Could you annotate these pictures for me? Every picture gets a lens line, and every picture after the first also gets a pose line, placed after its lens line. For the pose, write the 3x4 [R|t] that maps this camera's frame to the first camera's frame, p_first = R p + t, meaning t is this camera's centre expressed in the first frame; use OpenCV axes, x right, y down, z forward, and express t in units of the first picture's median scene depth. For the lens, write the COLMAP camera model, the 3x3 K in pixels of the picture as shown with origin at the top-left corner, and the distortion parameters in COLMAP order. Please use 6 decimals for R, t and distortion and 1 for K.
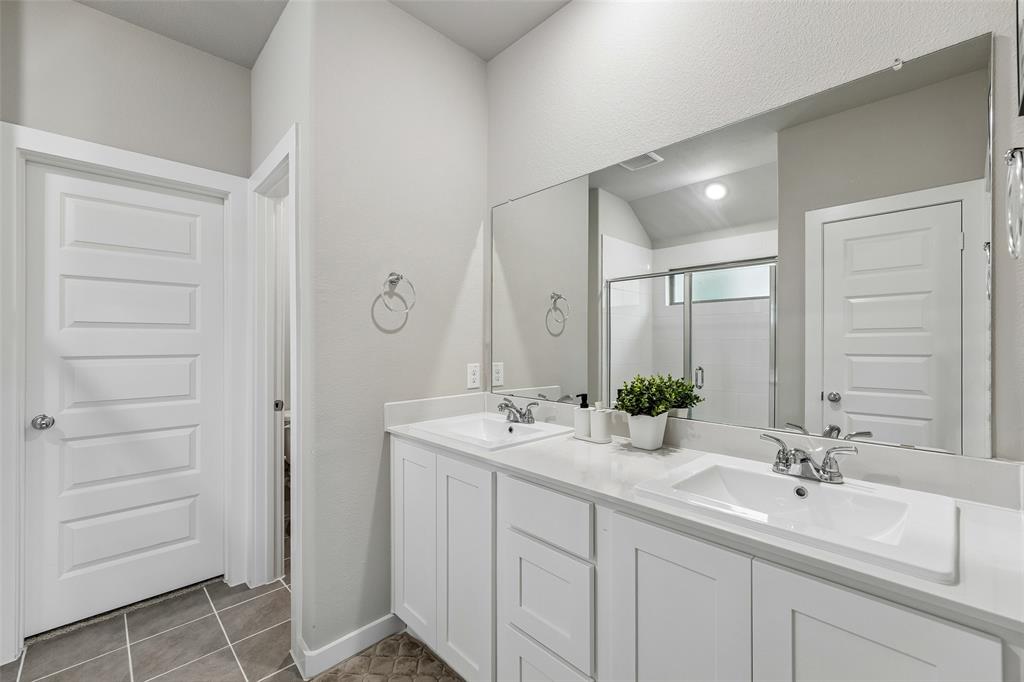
lens RADIAL K [[425.7, 0, 512.0], [0, 425.7, 341.0], [0, 0, 1]] dist [-0.001279, -0.010159]
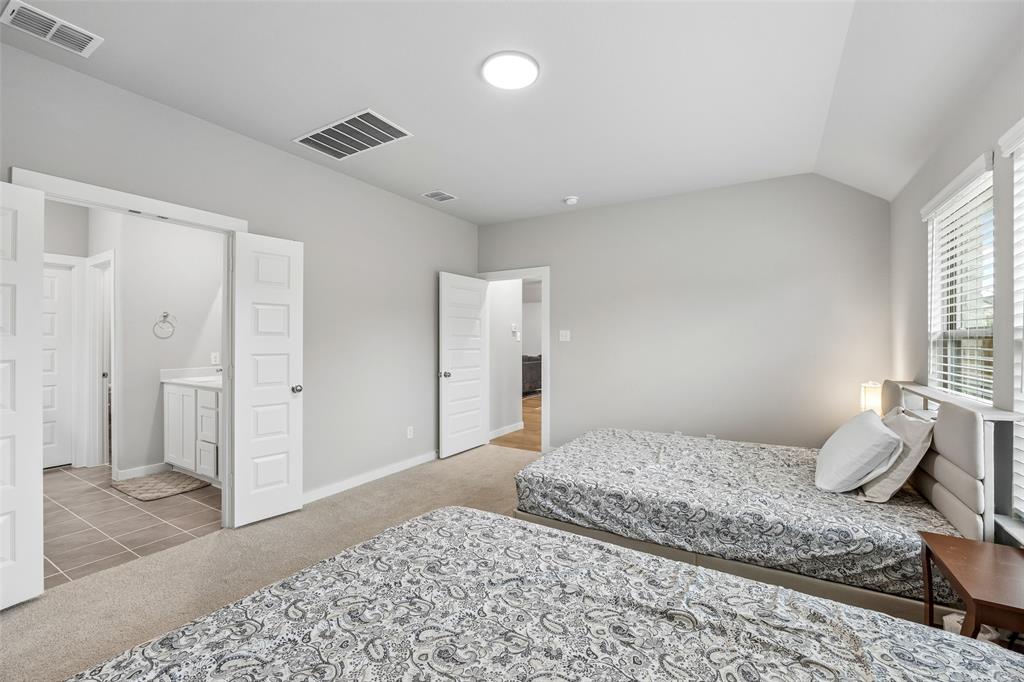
lens RADIAL K [[425.7, 0, 512.0], [0, 425.7, 341.0], [0, 0, 1]] dist [-0.001279, -0.010159]
pose [[0.962780, 0.003995, 0.270255, 0.758574], [-0.006011, 0.999960, 0.006632, -0.028306], [-0.270218, -0.008010, 0.962766, -1.423639]]
